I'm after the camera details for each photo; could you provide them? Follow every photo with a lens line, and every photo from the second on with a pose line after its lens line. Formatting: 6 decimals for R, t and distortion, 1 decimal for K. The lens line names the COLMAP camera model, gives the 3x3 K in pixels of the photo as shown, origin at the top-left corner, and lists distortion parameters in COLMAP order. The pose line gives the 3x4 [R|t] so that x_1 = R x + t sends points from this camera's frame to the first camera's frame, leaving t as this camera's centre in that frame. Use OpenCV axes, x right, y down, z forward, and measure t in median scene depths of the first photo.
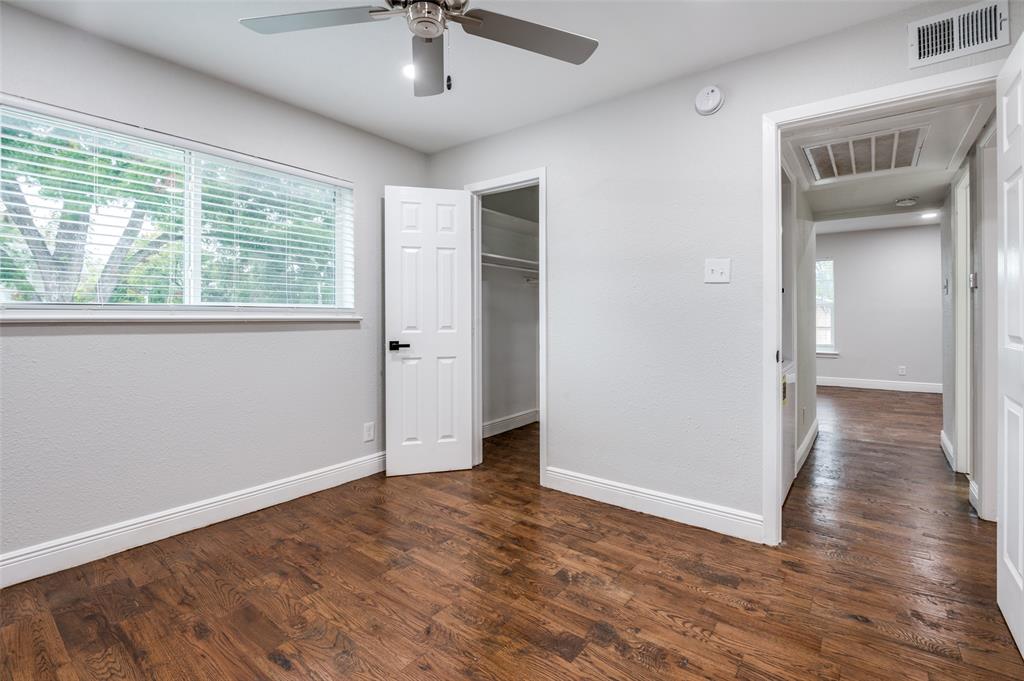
lens RADIAL K [[470.1, 0, 503.2], [0, 470.1, 322.5], [0, 0, 1]] dist [-0.001228, 0.000153]
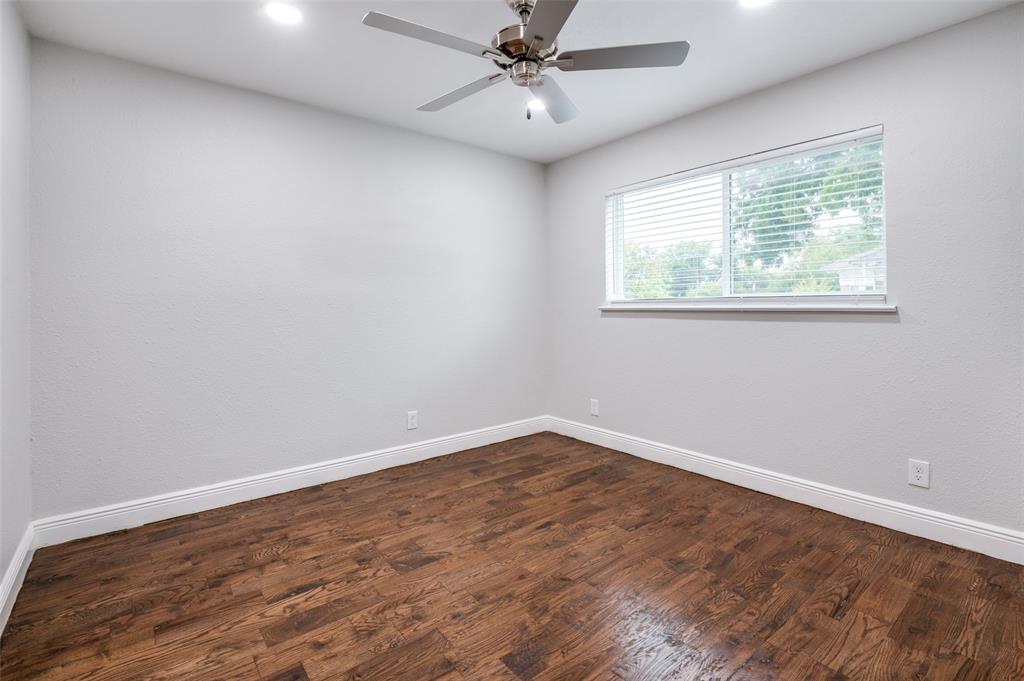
lens RADIAL K [[470.1, 0, 520.8], [0, 470.1, 313.6], [0, 0, 1]] dist [-0.001228, 0.000153]
pose [[-0.198204, 0.010128, -0.980108, 0.707909], [-0.003992, 0.999930, 0.011140, -0.008008], [0.980153, 0.006121, -0.198150, 0.799890]]
